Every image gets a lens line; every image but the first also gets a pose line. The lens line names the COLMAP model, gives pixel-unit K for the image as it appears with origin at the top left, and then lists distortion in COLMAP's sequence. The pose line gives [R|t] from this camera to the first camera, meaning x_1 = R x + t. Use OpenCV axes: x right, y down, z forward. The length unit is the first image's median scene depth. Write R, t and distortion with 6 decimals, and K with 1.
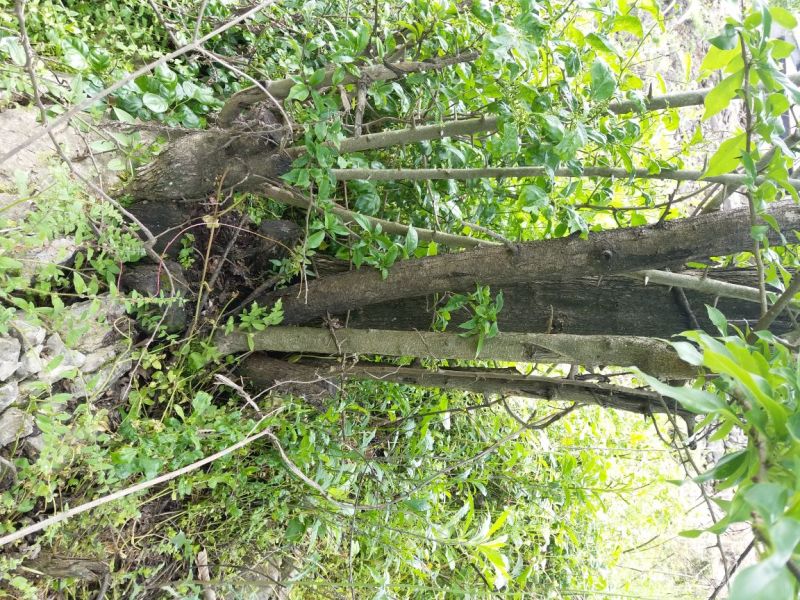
lens RADIAL K [[654.9, 0, 399.9], [0, 654.9, 285.3], [0, 0, 1]] dist [0.003310, -0.001915]
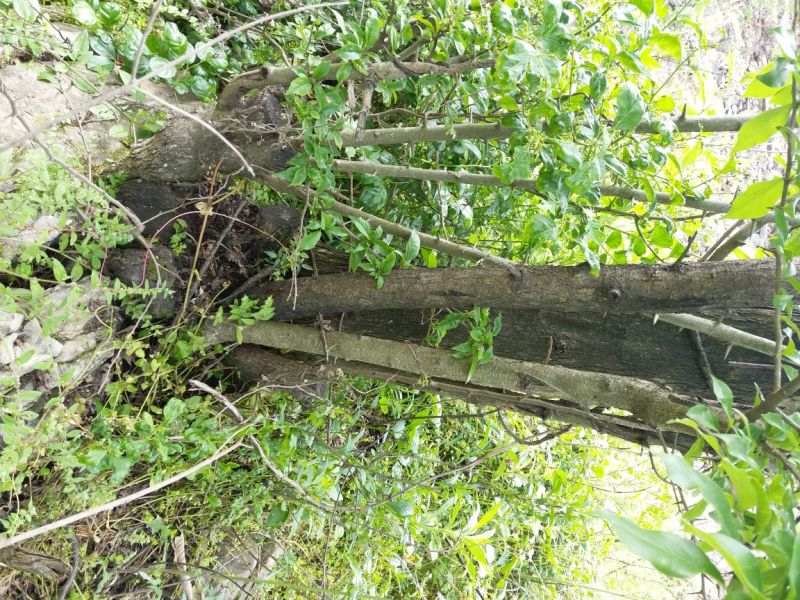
lens RADIAL K [[654.9, 0, 399.9], [0, 654.9, 285.3], [0, 0, 1]] dist [0.003310, -0.001915]
pose [[0.995973, 0.084821, -0.029040, 0.032116], [-0.082524, 0.993926, 0.072803, -0.081968], [0.035039, -0.070114, 0.996923, 0.054592]]
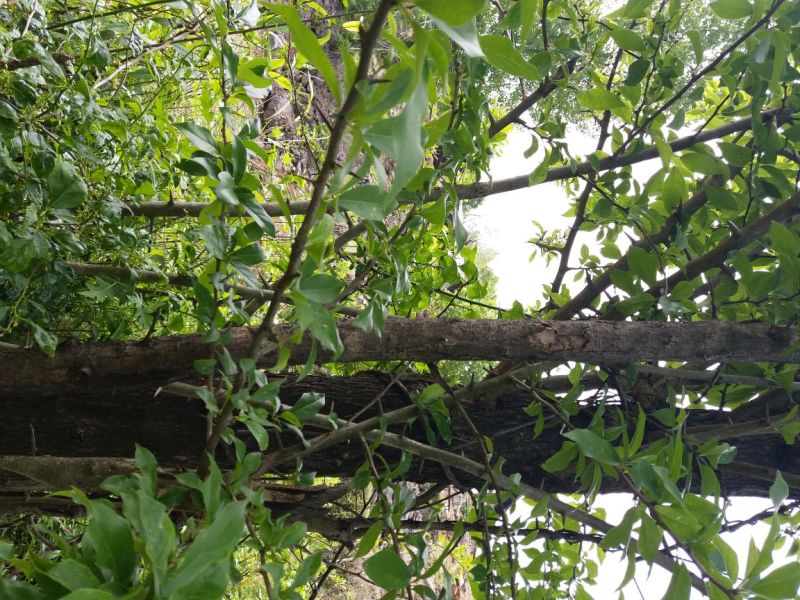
lens RADIAL K [[654.9, 0, 399.9], [0, 654.9, 285.3], [0, 0, 1]] dist [0.003310, -0.001915]
pose [[0.904381, 0.068344, 0.421218, 0.260479], [-0.030781, 0.994968, -0.095349, -0.076292], [-0.425615, 0.073267, 0.901933, -0.015771]]
